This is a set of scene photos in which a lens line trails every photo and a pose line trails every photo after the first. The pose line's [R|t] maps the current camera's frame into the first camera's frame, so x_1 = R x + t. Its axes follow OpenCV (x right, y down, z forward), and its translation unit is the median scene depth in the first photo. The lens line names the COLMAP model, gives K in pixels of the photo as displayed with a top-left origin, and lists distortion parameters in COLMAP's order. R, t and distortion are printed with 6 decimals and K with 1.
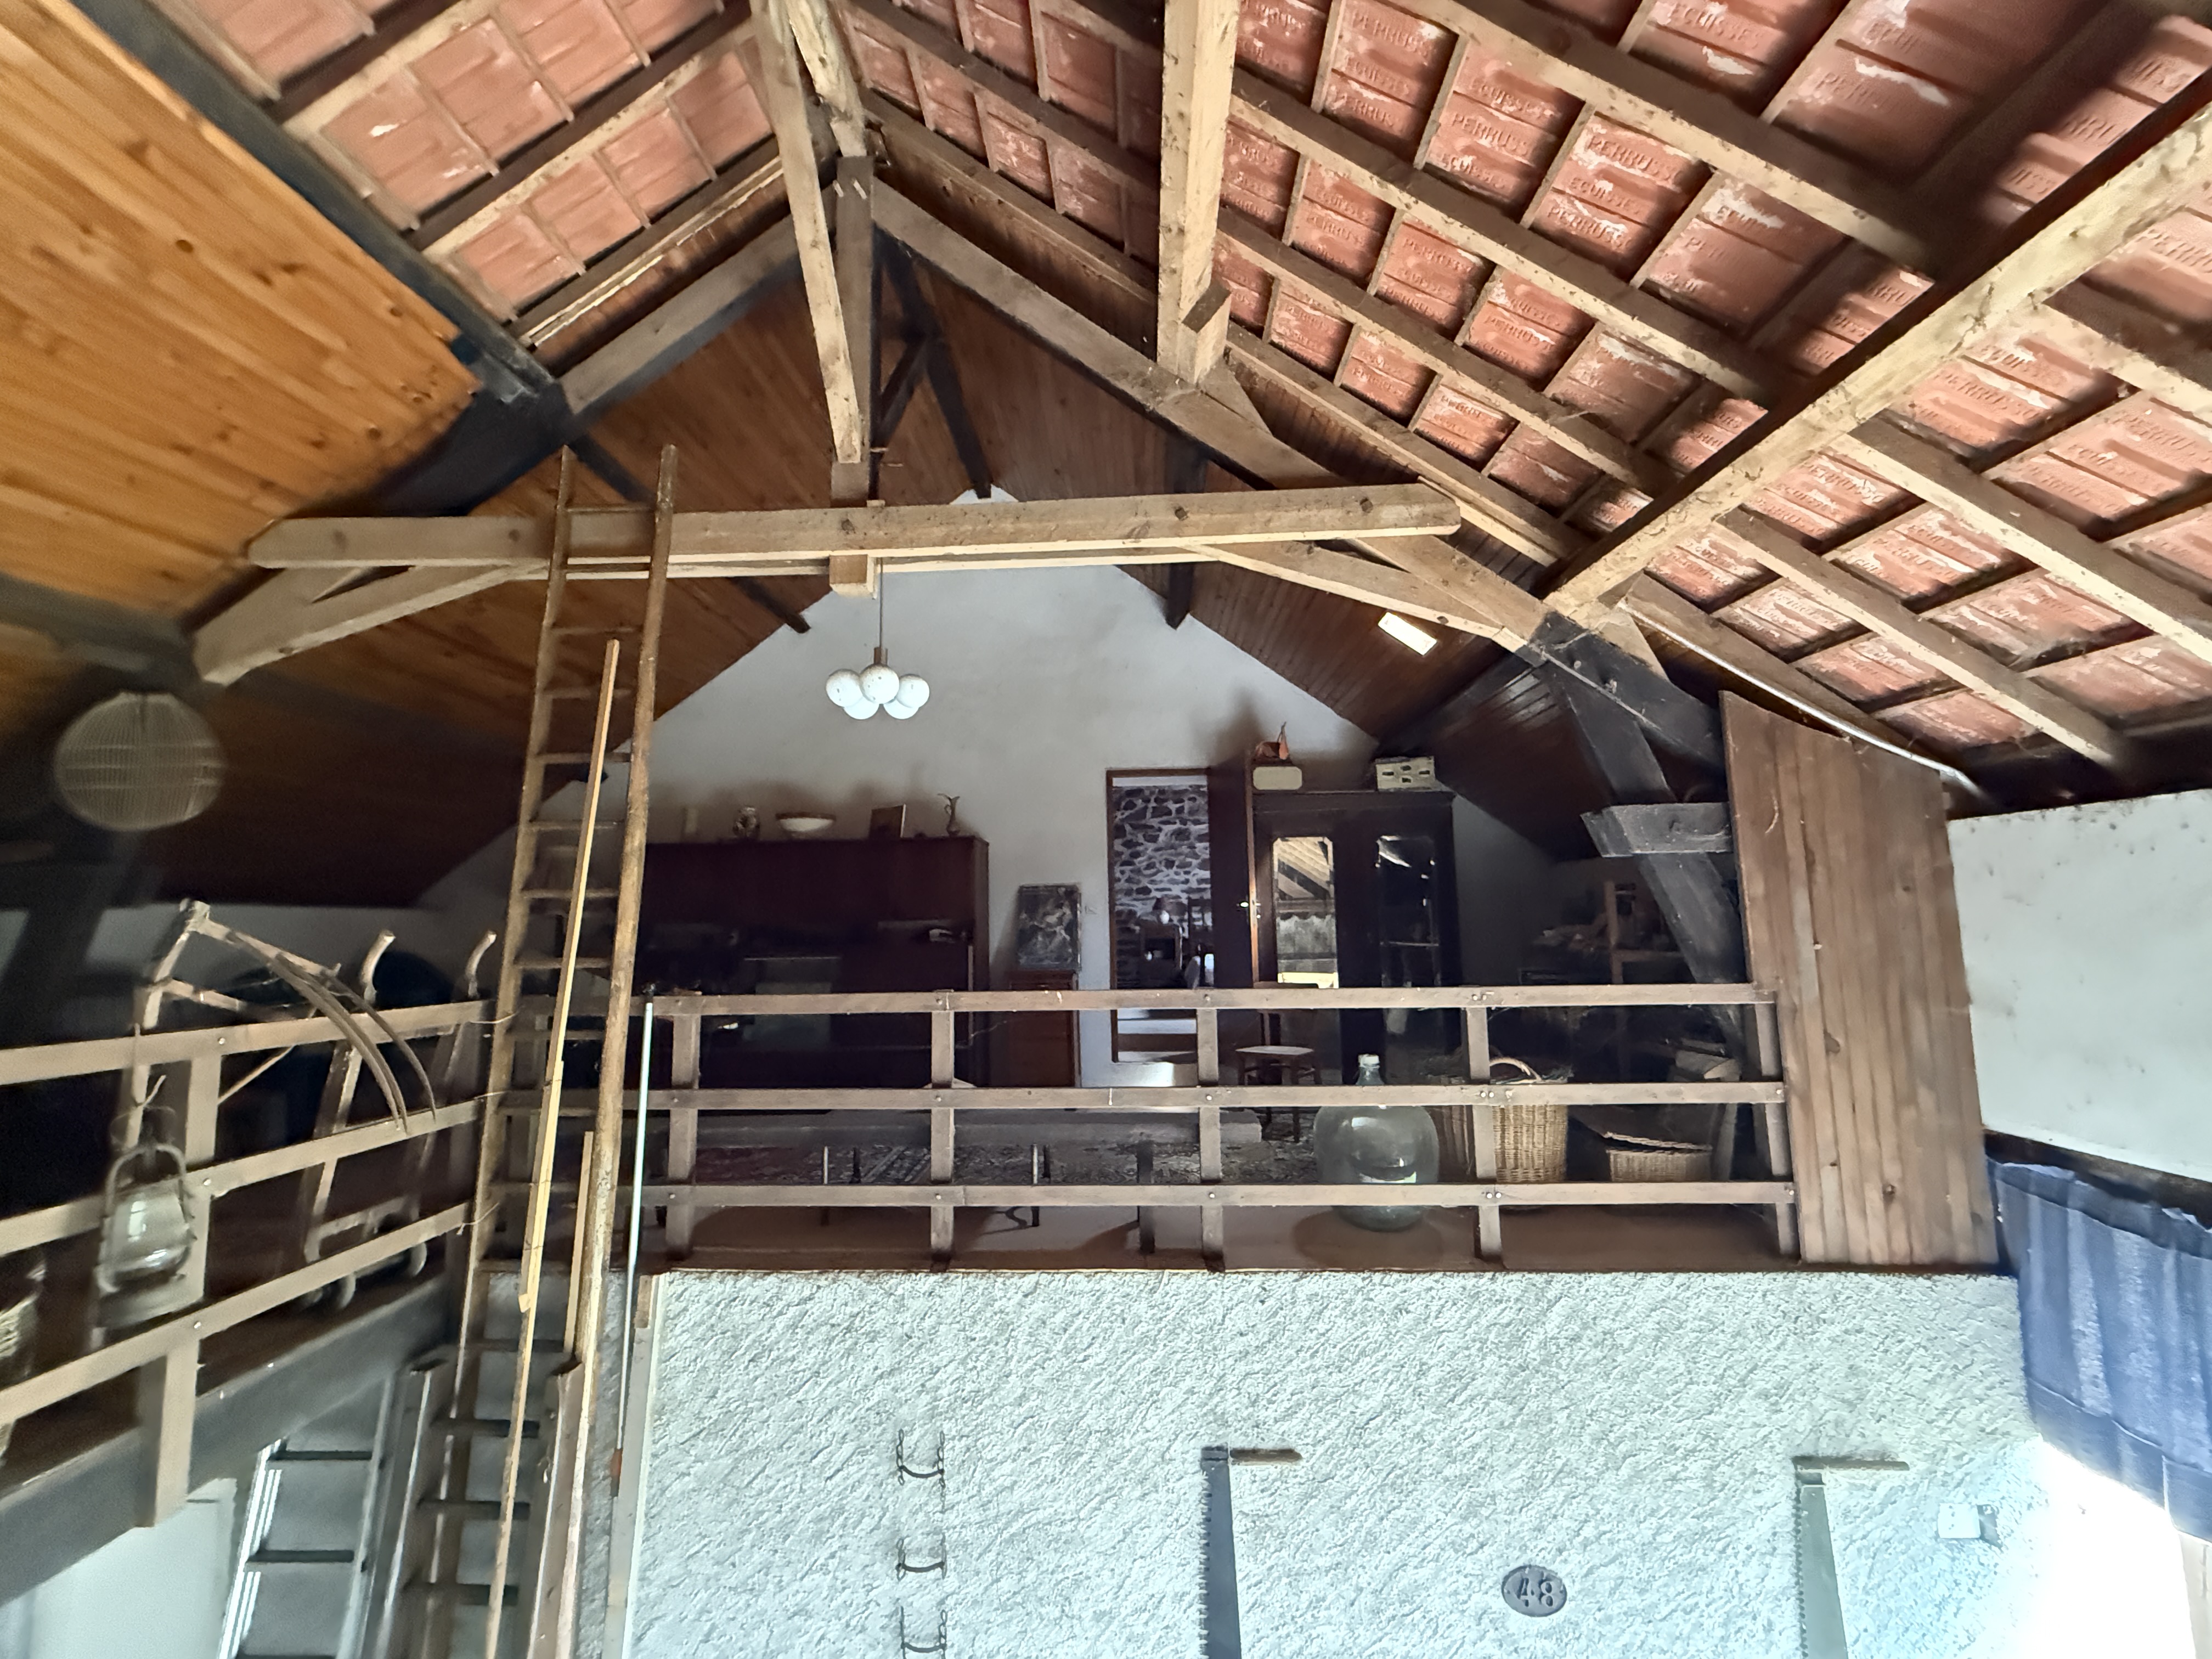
lens RADIAL K [[903.6, 0, 1112.6], [0, 903.6, 829.1], [0, 0, 1]] dist [-0.002390, -0.000002]
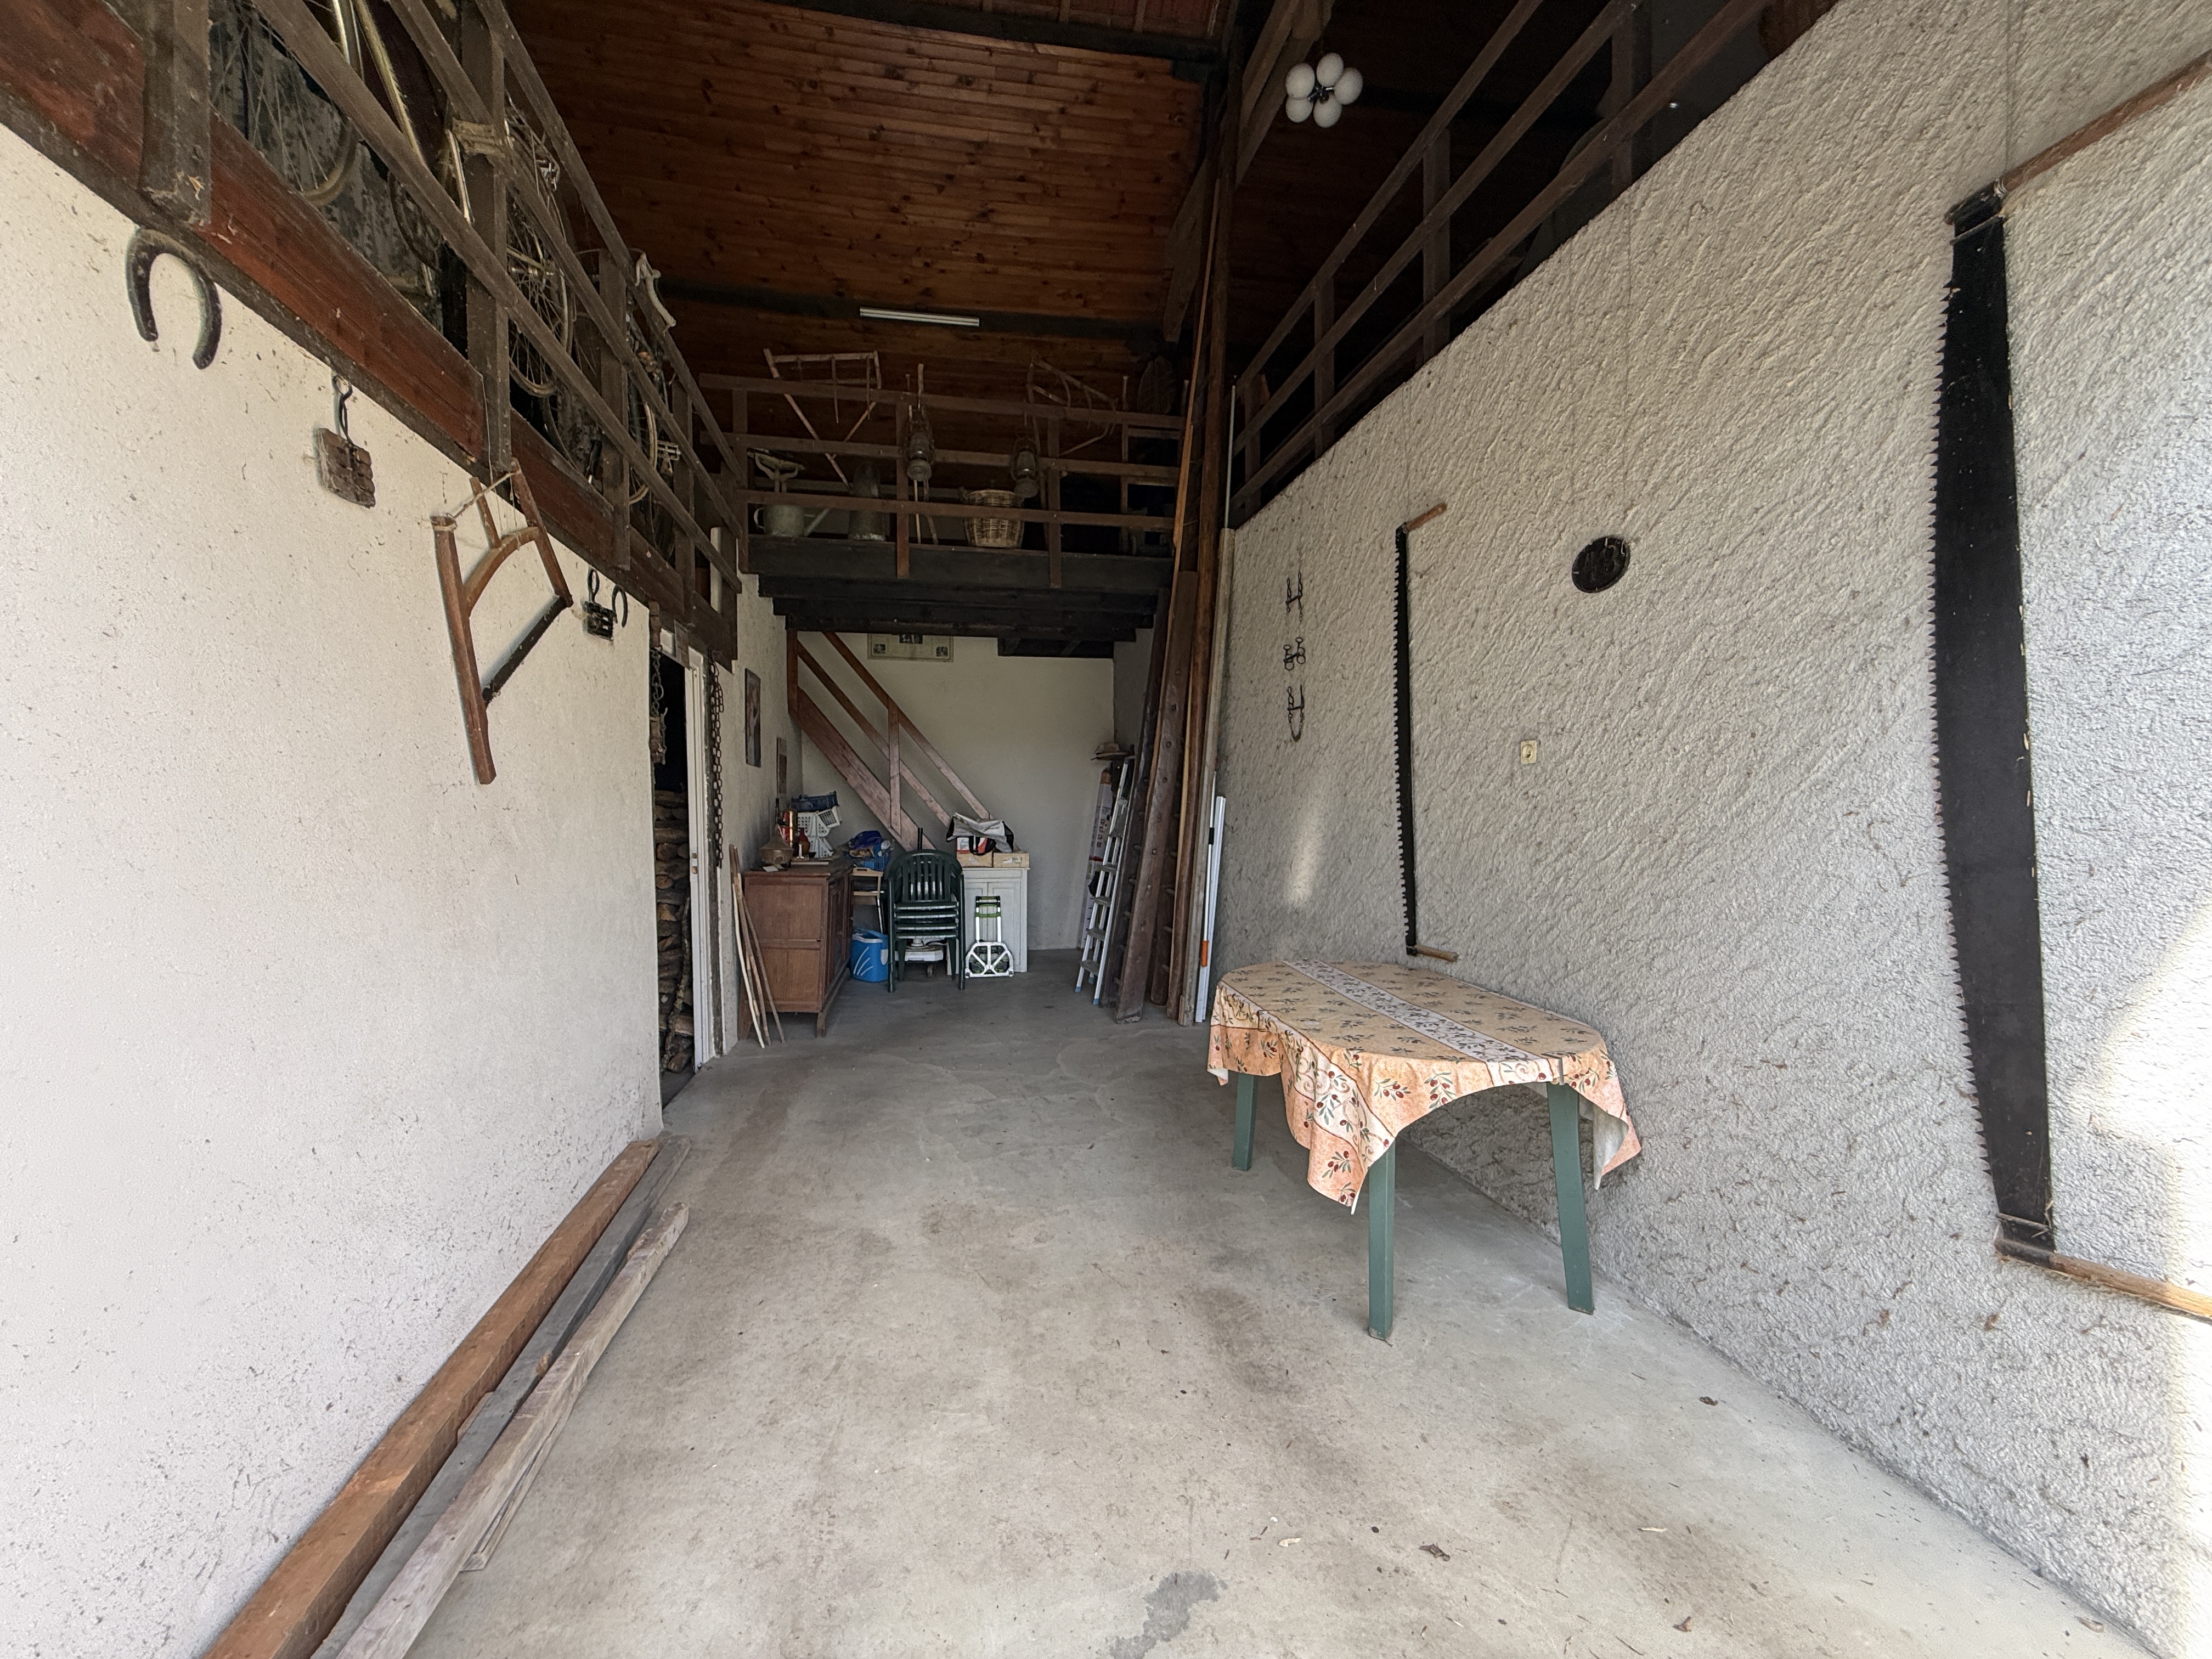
lens RADIAL K [[903.6, 0, 1101.5], [0, 903.6, 827.4], [0, 0, 1]] dist [-0.002390, -0.000002]
pose [[0.223397, 0.020568, -0.974511, 1.178506], [0.092867, 0.994780, 0.042284, 0.999375], [0.970294, -0.099946, 0.220321, 0.333344]]
